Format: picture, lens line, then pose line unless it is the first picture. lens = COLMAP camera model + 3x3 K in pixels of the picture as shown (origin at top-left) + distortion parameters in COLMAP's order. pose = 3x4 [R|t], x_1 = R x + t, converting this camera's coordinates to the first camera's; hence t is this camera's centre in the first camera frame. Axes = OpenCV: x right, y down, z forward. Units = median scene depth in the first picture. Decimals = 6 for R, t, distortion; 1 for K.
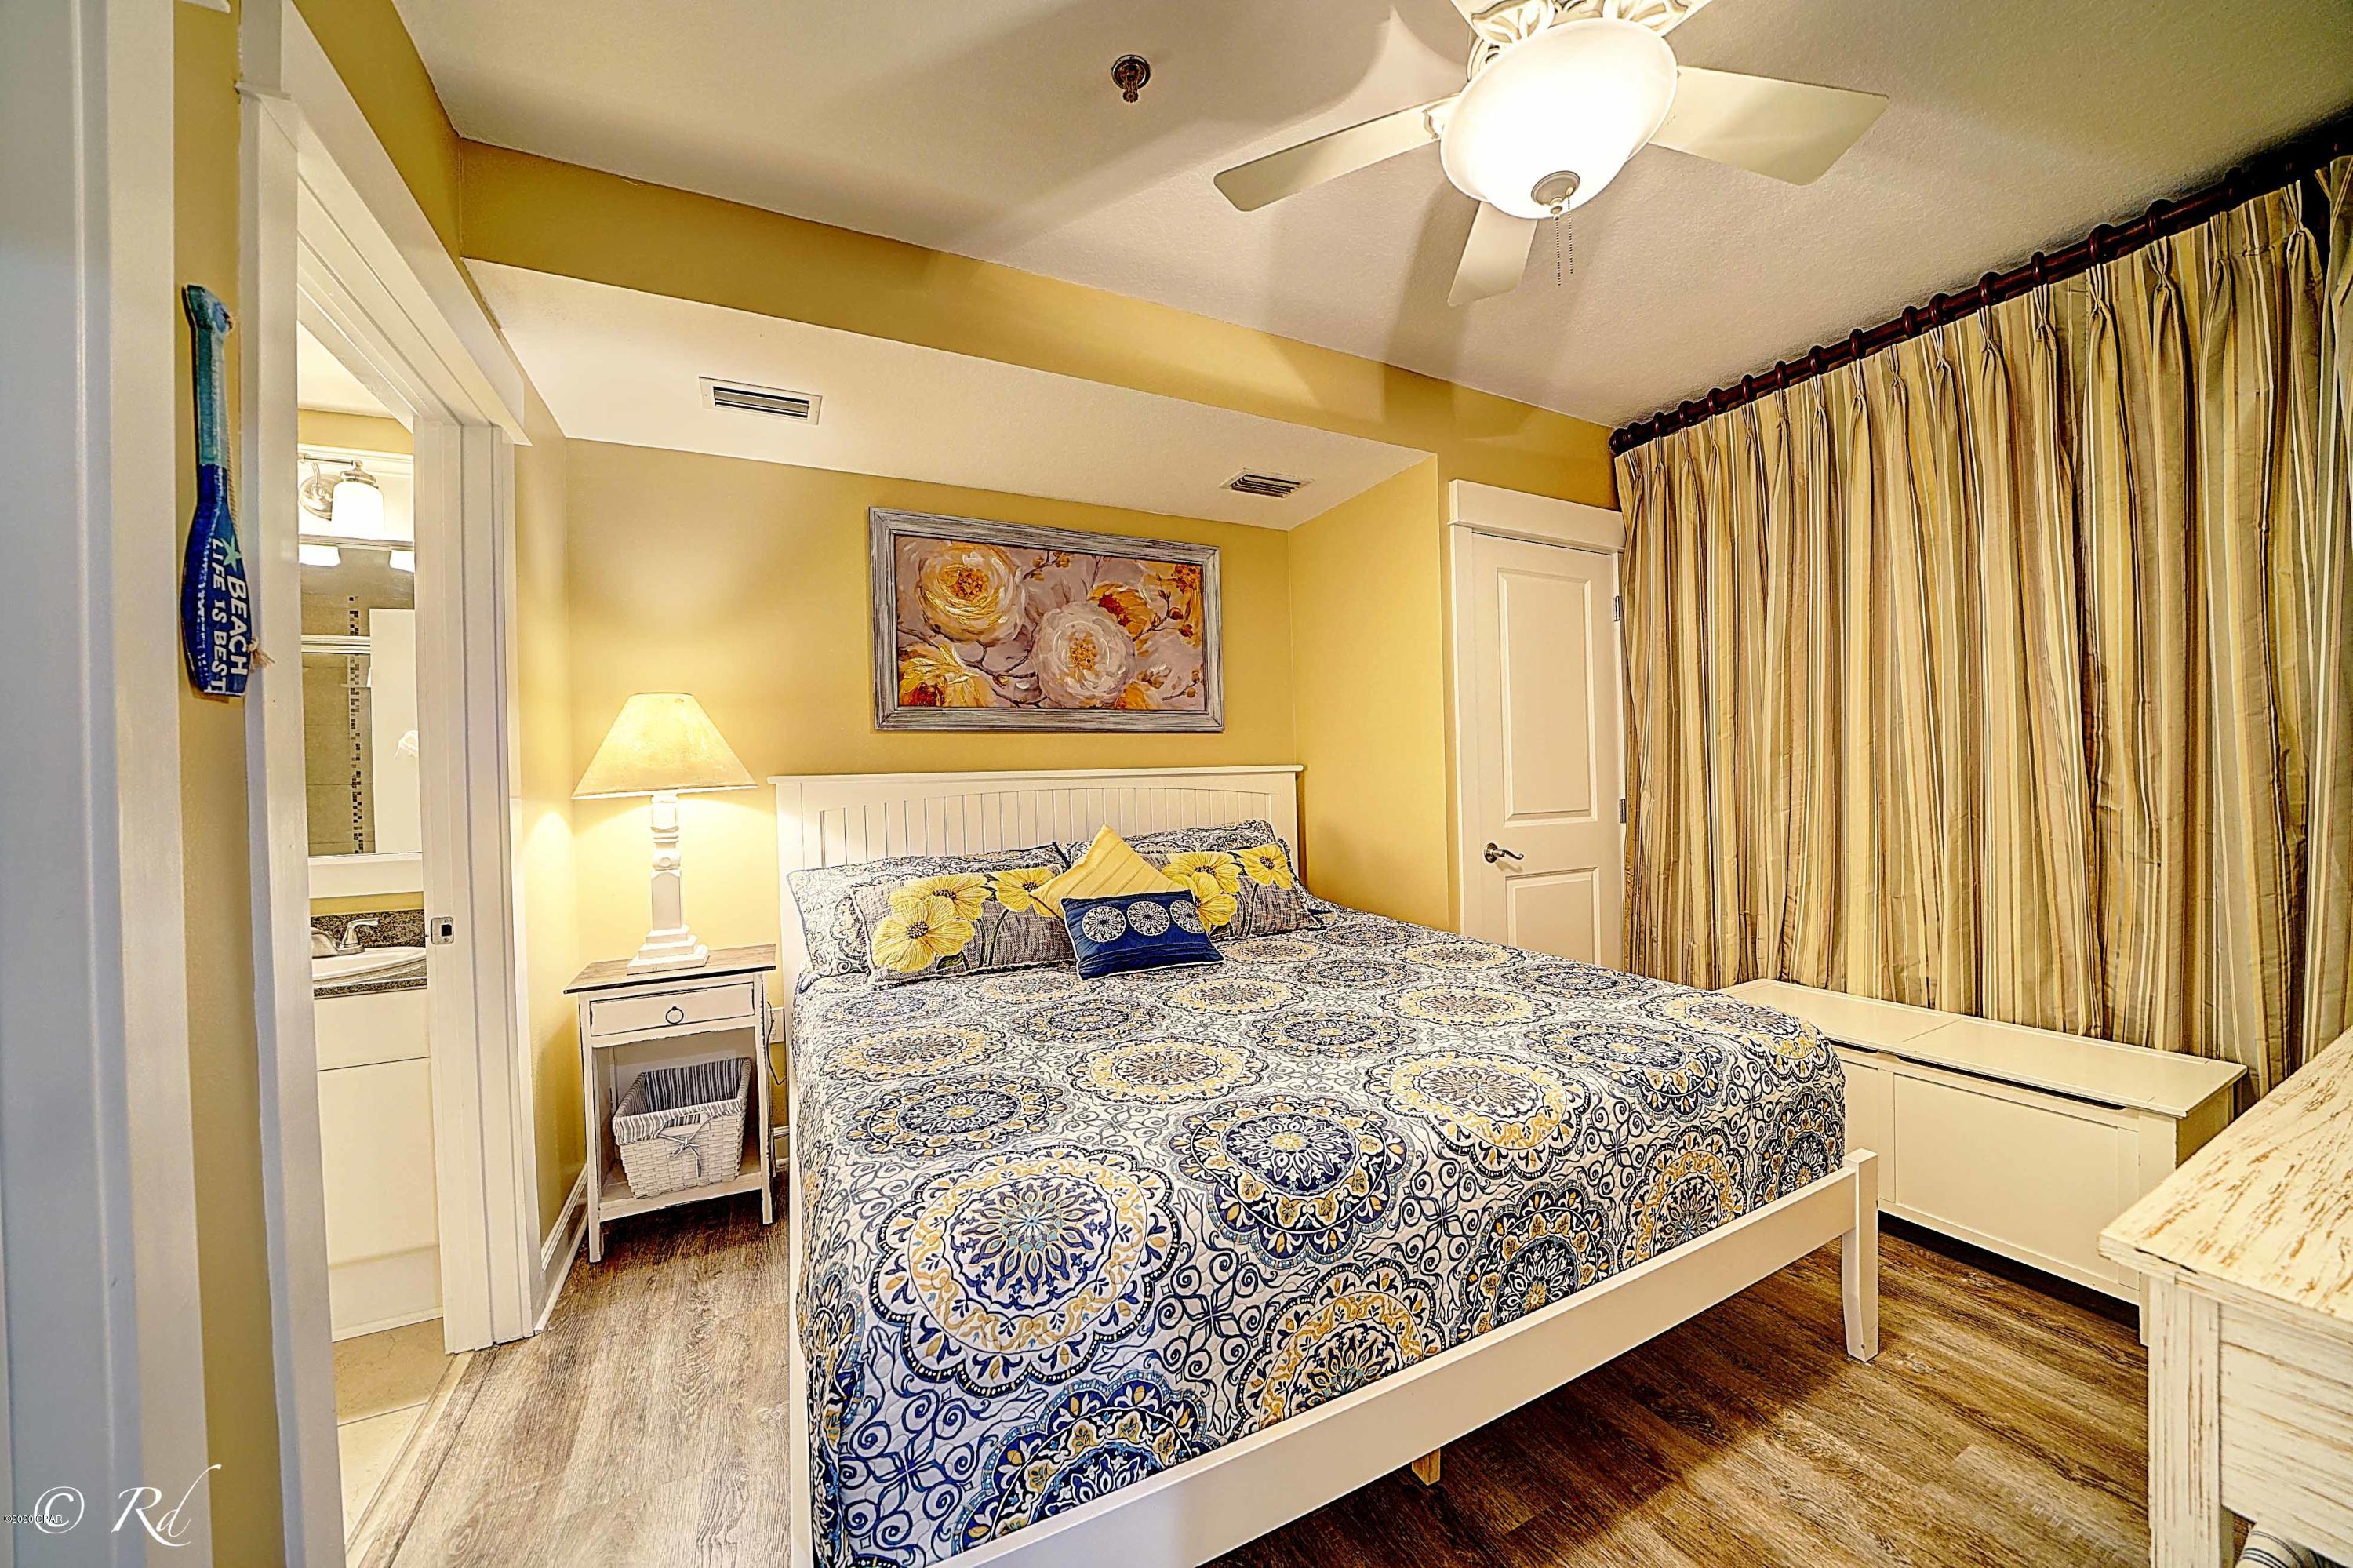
lens RADIAL K [[815.5, 0, 1185.6], [0, 815.5, 784.7], [0, 0, 1]] dist [-0.028472, 0.003634]
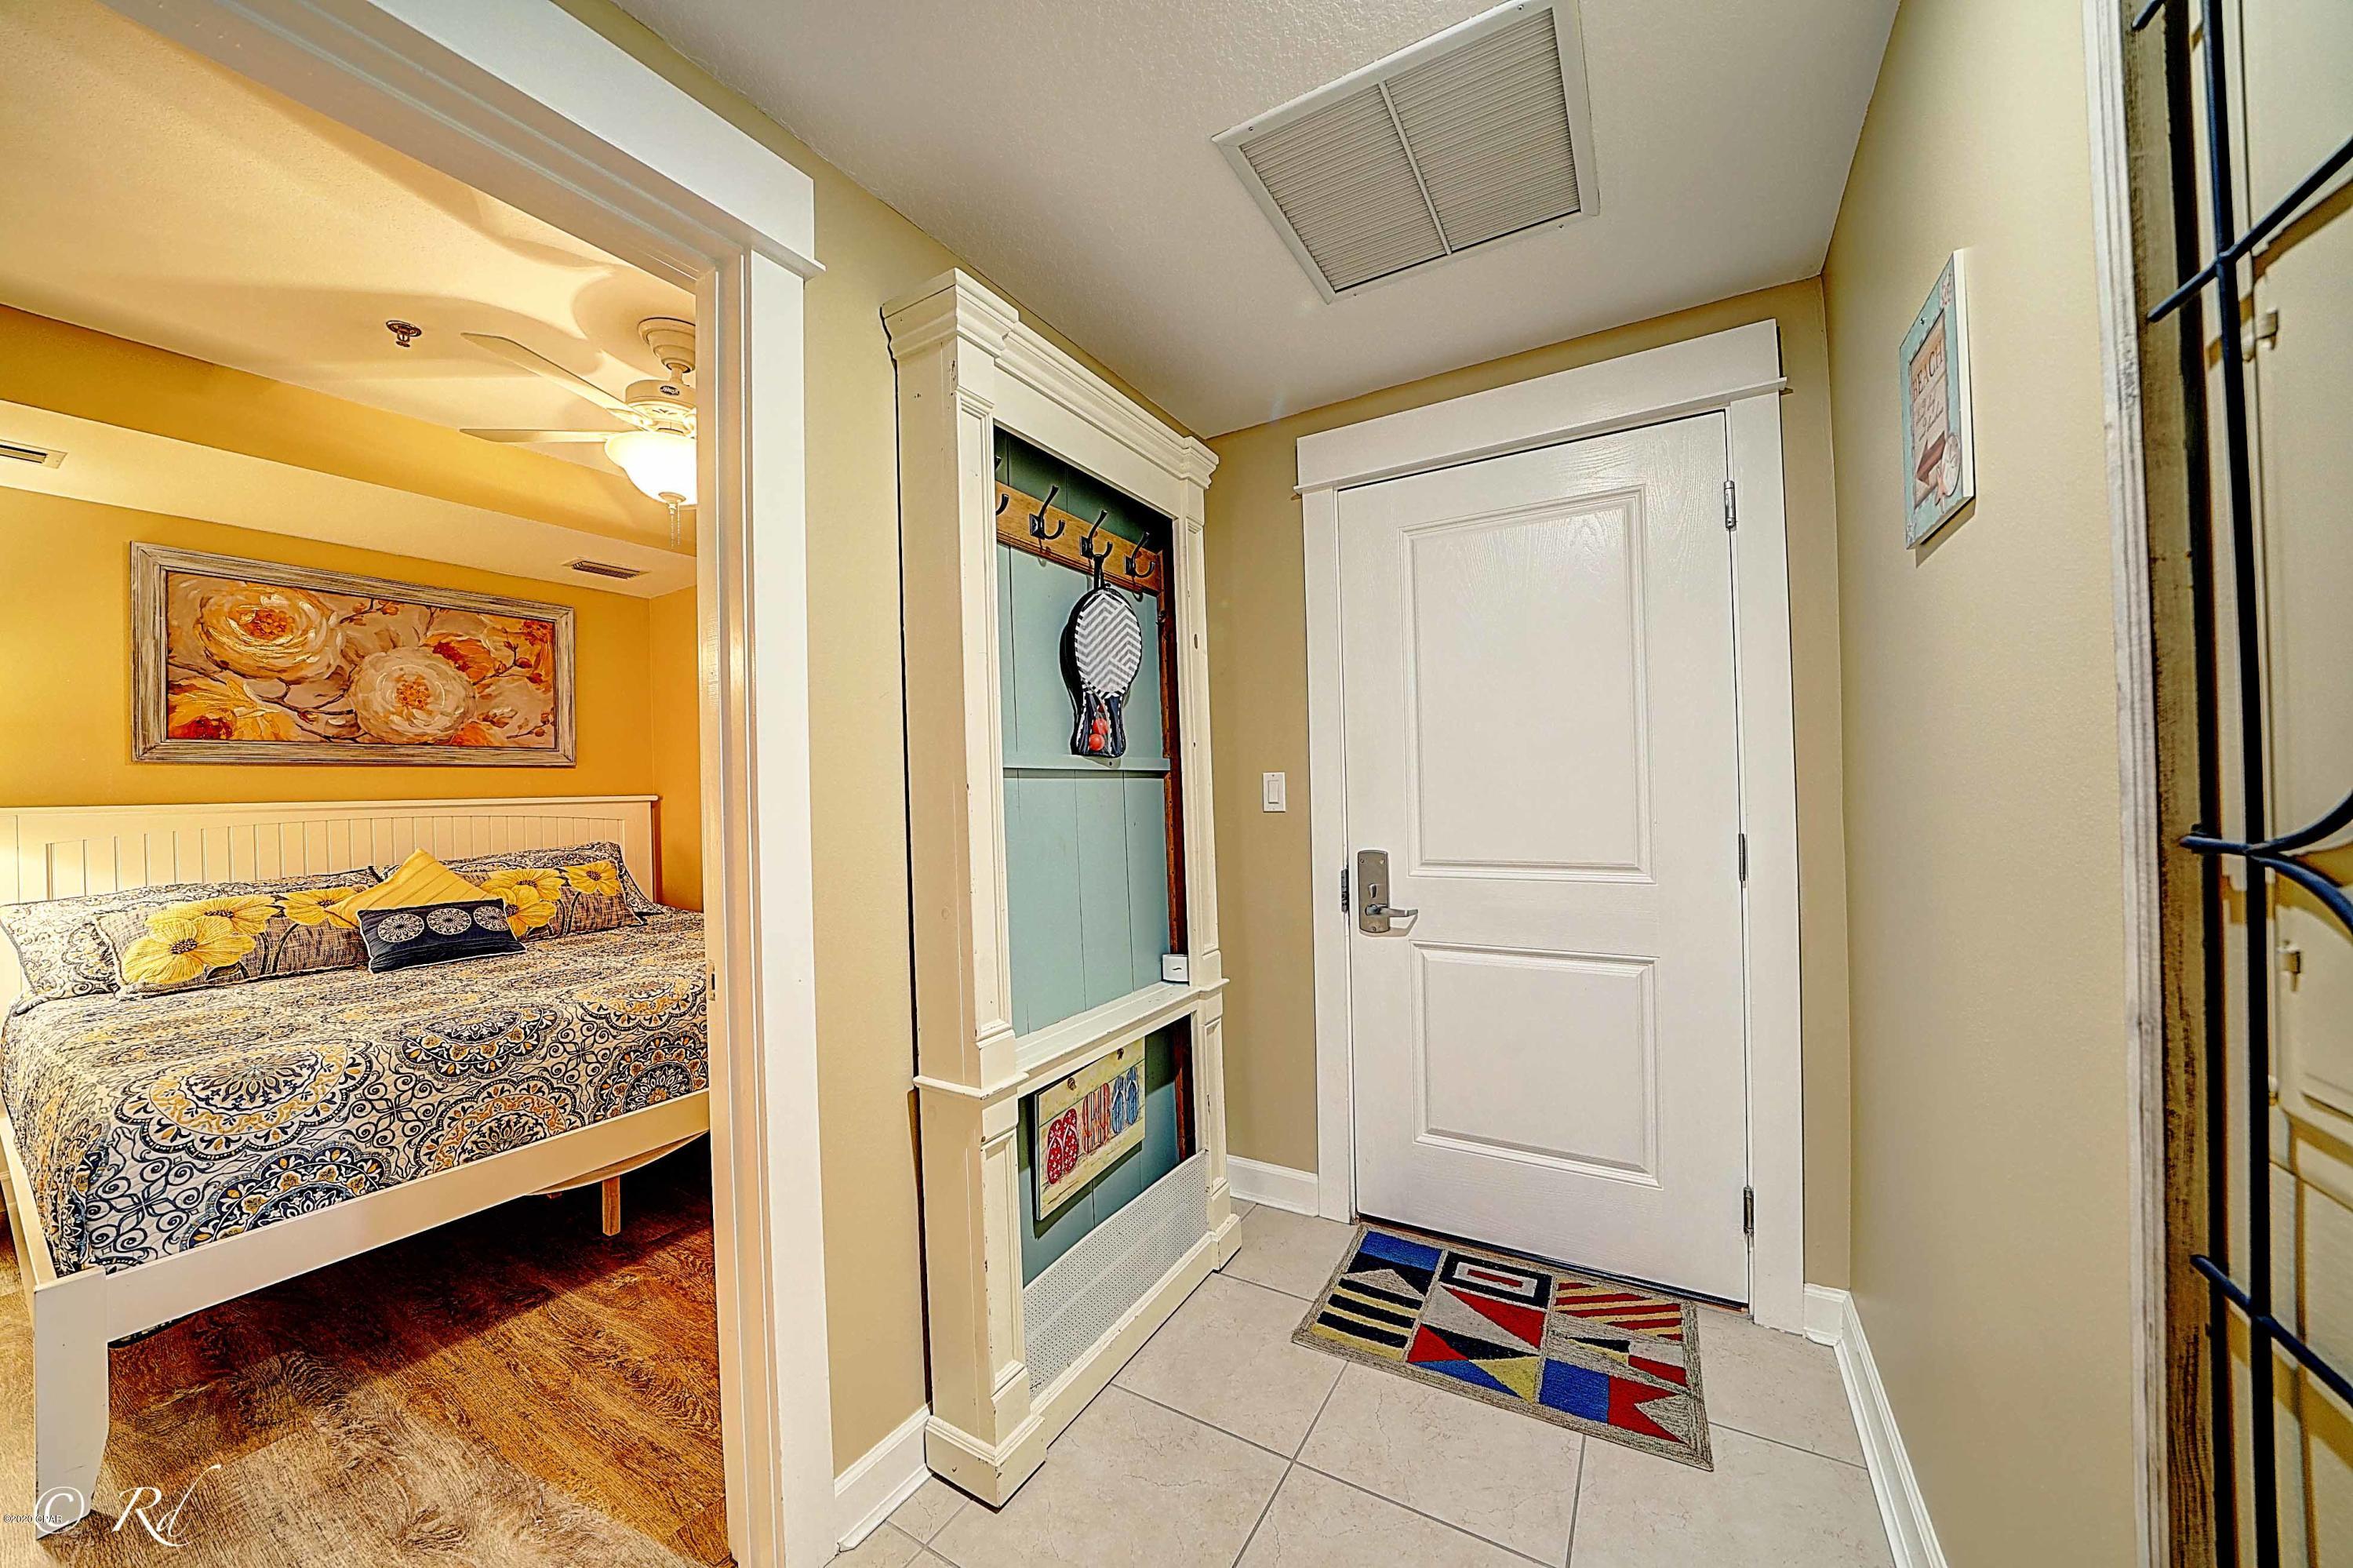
lens RADIAL K [[815.5, 0, 1176.3], [0, 815.5, 784.7], [0, 0, 1]] dist [-0.028472, 0.003634]
pose [[0.846515, 0.010376, 0.532264, 0.211625], [0.005265, 0.999598, -0.027860, -0.004718], [-0.532339, 0.026386, 0.846120, -0.549199]]
